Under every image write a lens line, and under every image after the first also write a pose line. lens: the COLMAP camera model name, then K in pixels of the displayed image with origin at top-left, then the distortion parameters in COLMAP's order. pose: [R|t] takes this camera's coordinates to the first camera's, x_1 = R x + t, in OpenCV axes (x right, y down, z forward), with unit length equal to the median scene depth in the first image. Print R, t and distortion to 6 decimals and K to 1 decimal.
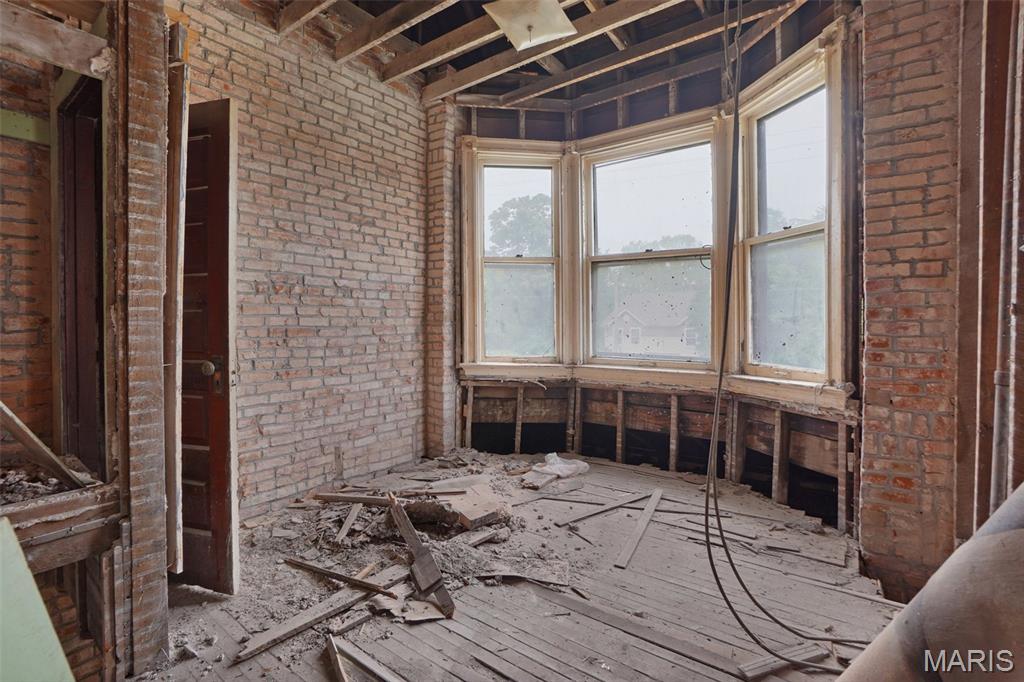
lens RADIAL K [[484.5, 0, 512.0], [0, 484.5, 341.0], [0, 0, 1]] dist [-0.073595, 0.028276]
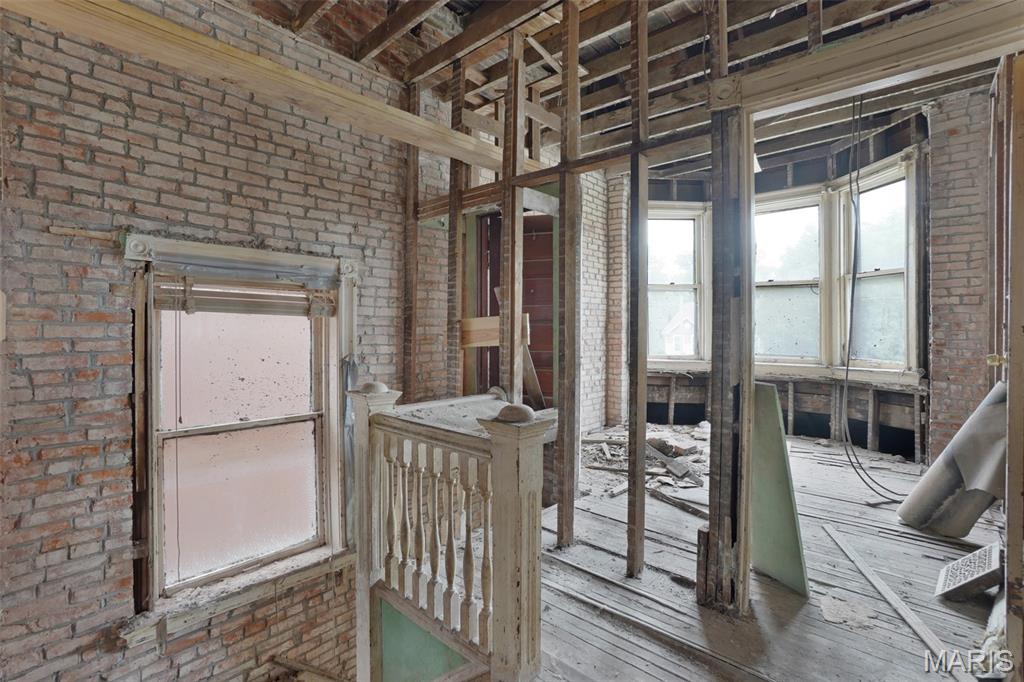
lens RADIAL K [[484.5, 0, 512.0], [0, 484.5, 341.0], [0, 0, 1]] dist [-0.073595, 0.028276]
pose [[0.994761, 0.003133, -0.102175, -0.475136], [-0.004733, 0.999870, -0.015422, 0.023098], [0.102114, 0.015824, 0.994647, -0.673815]]
